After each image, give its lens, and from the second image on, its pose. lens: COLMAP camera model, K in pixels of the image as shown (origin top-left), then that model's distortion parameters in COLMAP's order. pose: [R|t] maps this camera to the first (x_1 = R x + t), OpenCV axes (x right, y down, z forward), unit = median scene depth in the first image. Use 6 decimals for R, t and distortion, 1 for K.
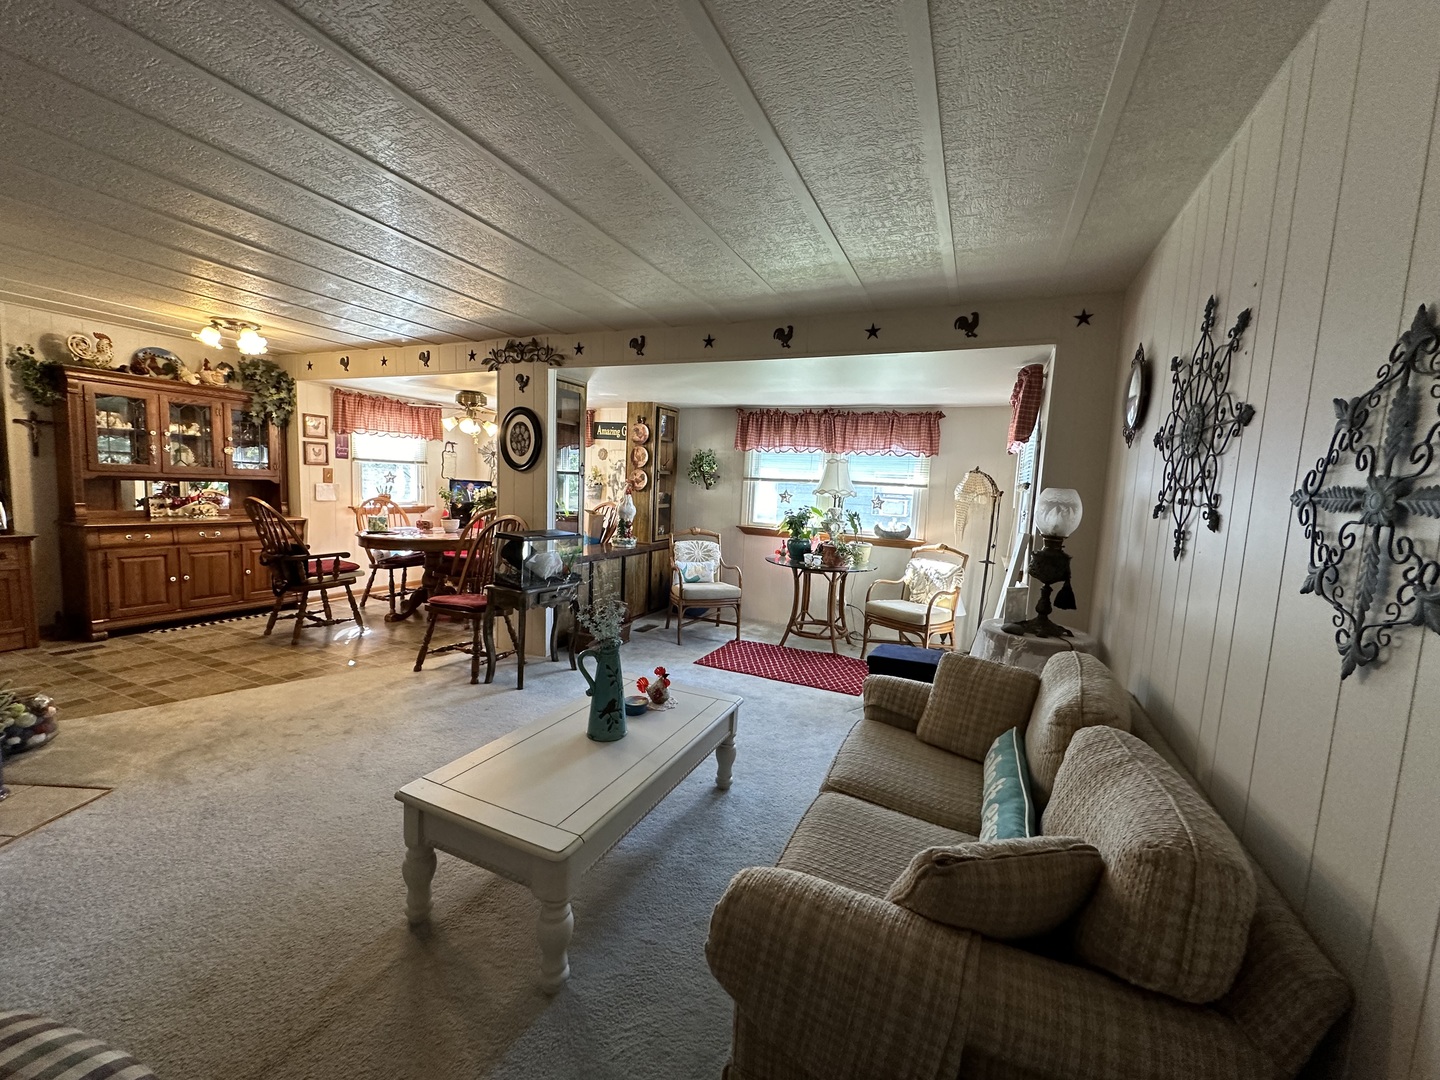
lens RADIAL K [[574.6, 0, 719.1], [0, 574.6, 539.2], [0, 0, 1]] dist [-0.004449, 0.001122]
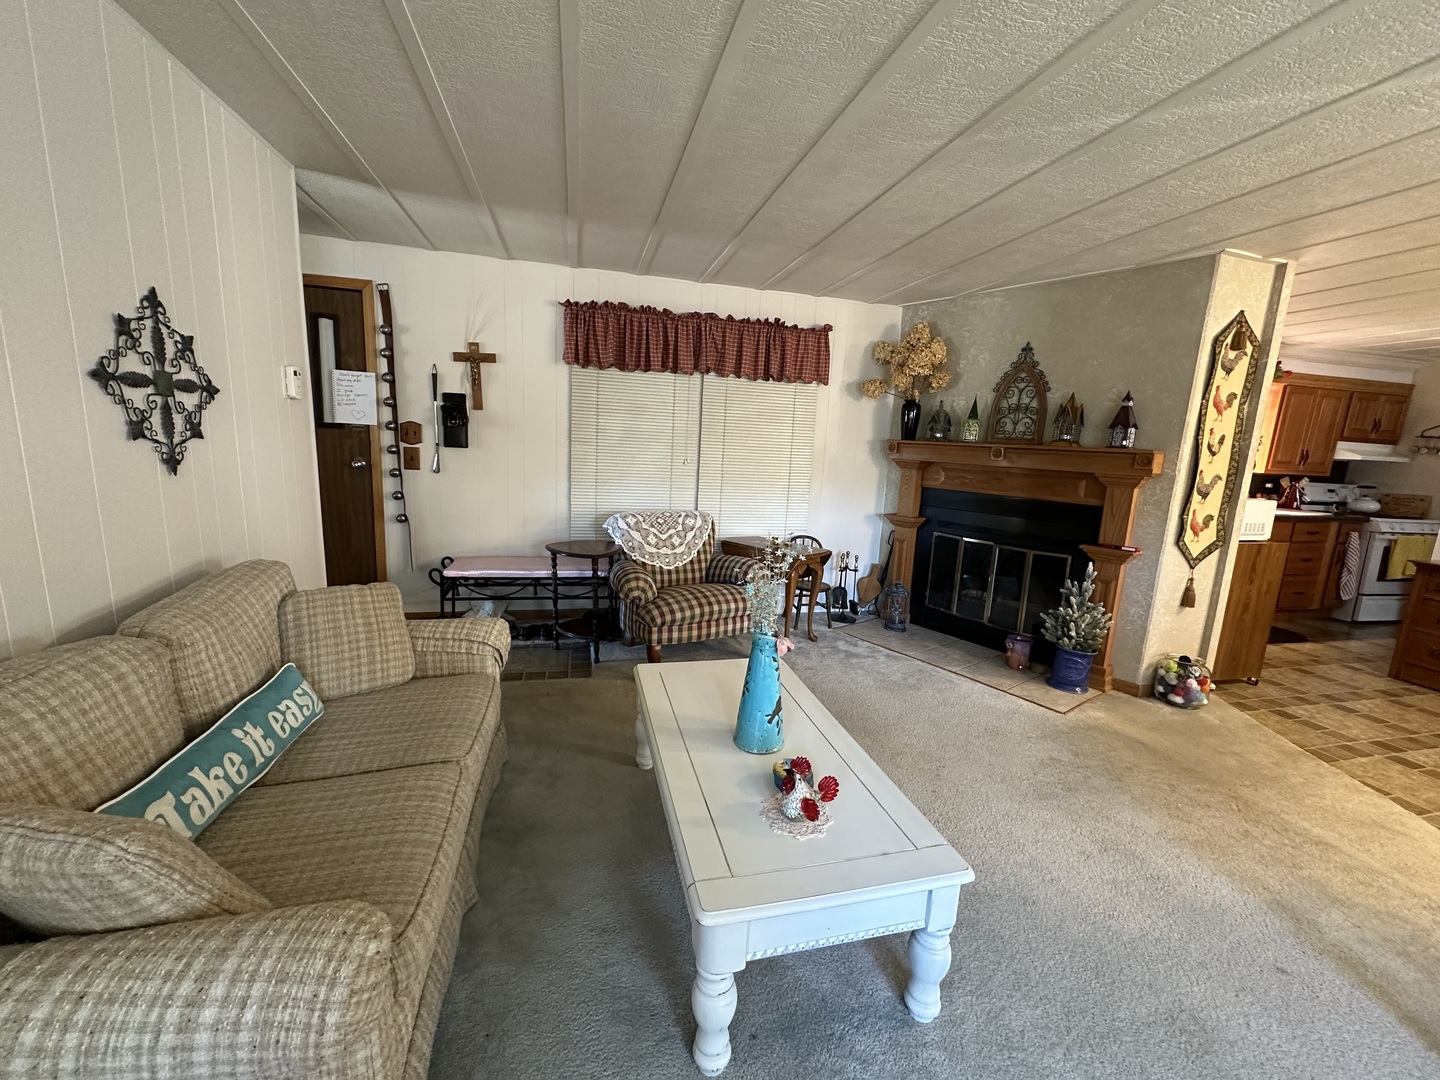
lens RADIAL K [[574.6, 0, 722.4], [0, 574.6, 537.6], [0, 0, 1]] dist [-0.004449, 0.001122]
pose [[-0.781894, 0.017078, -0.623177, 0.155821], [-0.151152, 0.964604, 0.216084, -0.049025], [0.604809, 0.263149, -0.751637, 0.680241]]
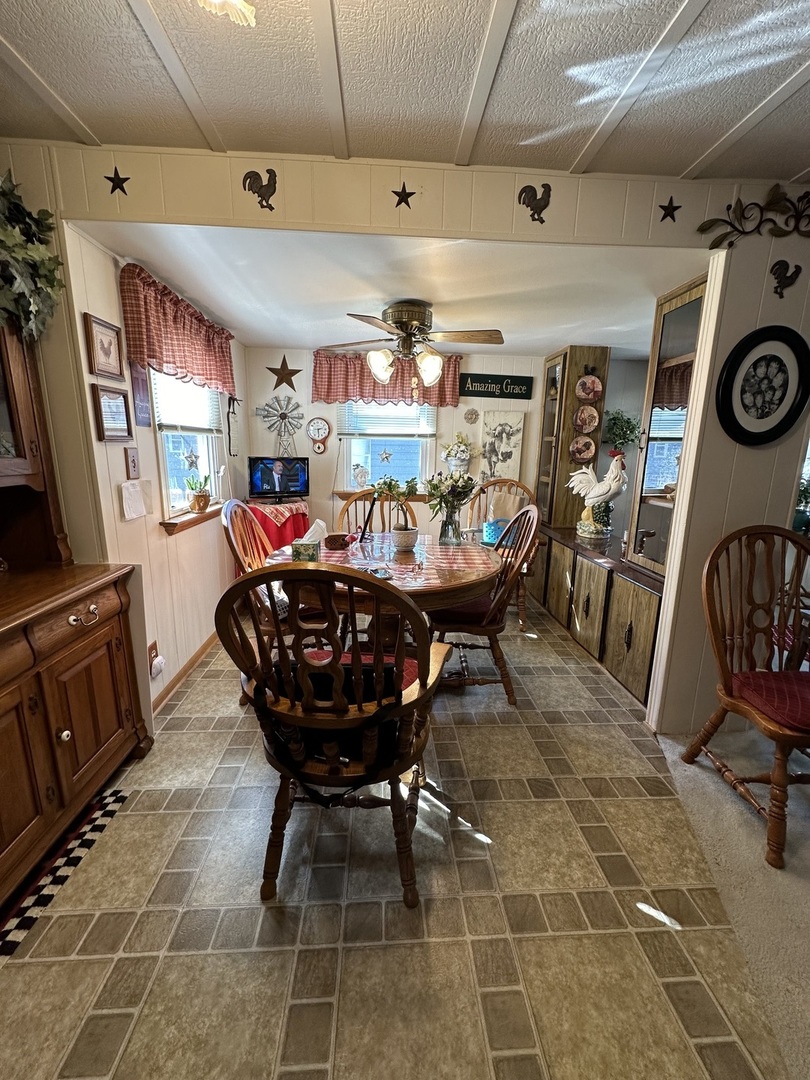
lens RADIAL K [[431.0, 0, 405.2], [0, 431.0, 540.1], [0, 0, 1]] dist [-0.004449, 0.001122]
pose [[0.887251, -0.128745, 0.442956, -0.760817], [0.070166, 0.986755, 0.146255, -0.100333], [-0.455919, -0.098685, 0.884533, 0.685167]]
